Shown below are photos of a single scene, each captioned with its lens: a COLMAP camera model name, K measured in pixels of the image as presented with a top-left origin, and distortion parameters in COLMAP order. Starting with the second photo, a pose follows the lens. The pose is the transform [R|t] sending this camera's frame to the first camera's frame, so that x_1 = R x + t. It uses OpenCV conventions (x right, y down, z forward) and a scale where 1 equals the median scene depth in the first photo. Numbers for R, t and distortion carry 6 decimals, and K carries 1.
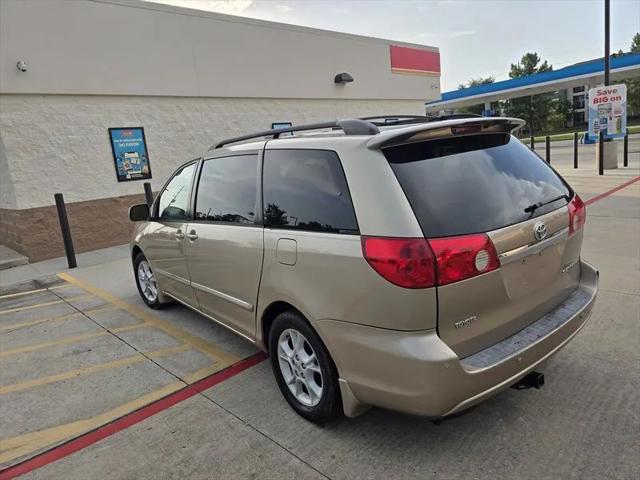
lens RADIAL K [[431.0, 0, 324.7], [0, 431.0, 238.6], [0, 0, 1]] dist [0.070294, -0.069312]
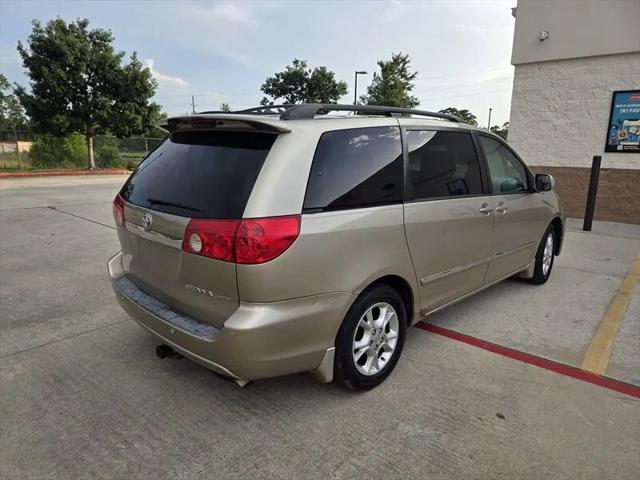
lens RADIAL K [[428.2, 0, 309.4], [0, 428.2, 237.6], [0, 0, 1]] dist [0.068637, -0.063152]
pose [[0.087969, 0.308351, -0.947197, 0.745422], [-0.209684, 0.935309, 0.285007, -0.178371], [0.973804, 0.173540, 0.146934, 0.575707]]
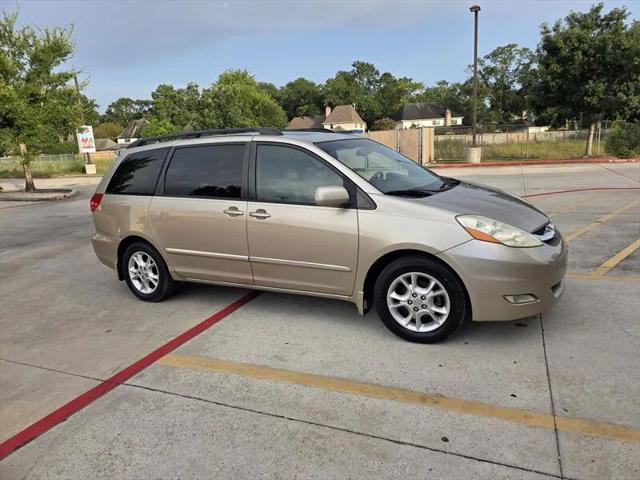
lens RADIAL K [[423.8, 0, 326.7], [0, 423.8, 228.2], [0, 0, 1]] dist [0.072182, -0.066468]
pose [[-0.905977, 0.228780, -0.356183, 0.213589], [0.075358, 0.915108, 0.396105, -0.353550], [0.416566, 0.332021, -0.846307, 1.709536]]
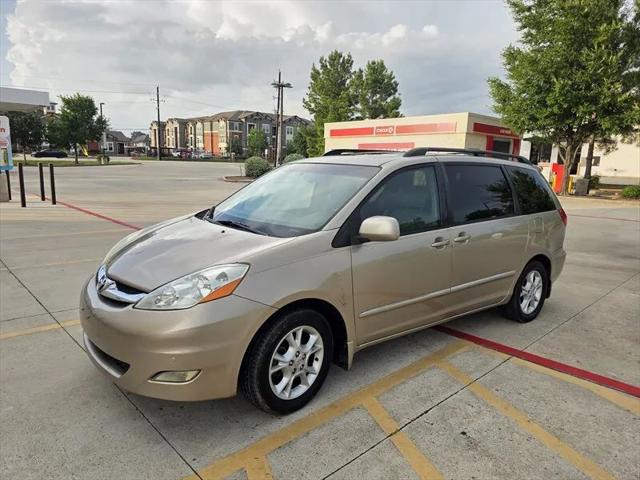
lens RADIAL K [[433.4, 0, 325.3], [0, 433.4, 238.5], [0, 0, 1]] dist [0.067856, -0.067212]
pose [[-0.006663, -0.065983, 0.997798, -0.970002], [0.161059, 0.984722, 0.066194, -0.090978], [-0.986922, 0.161145, 0.004067, 0.953415]]
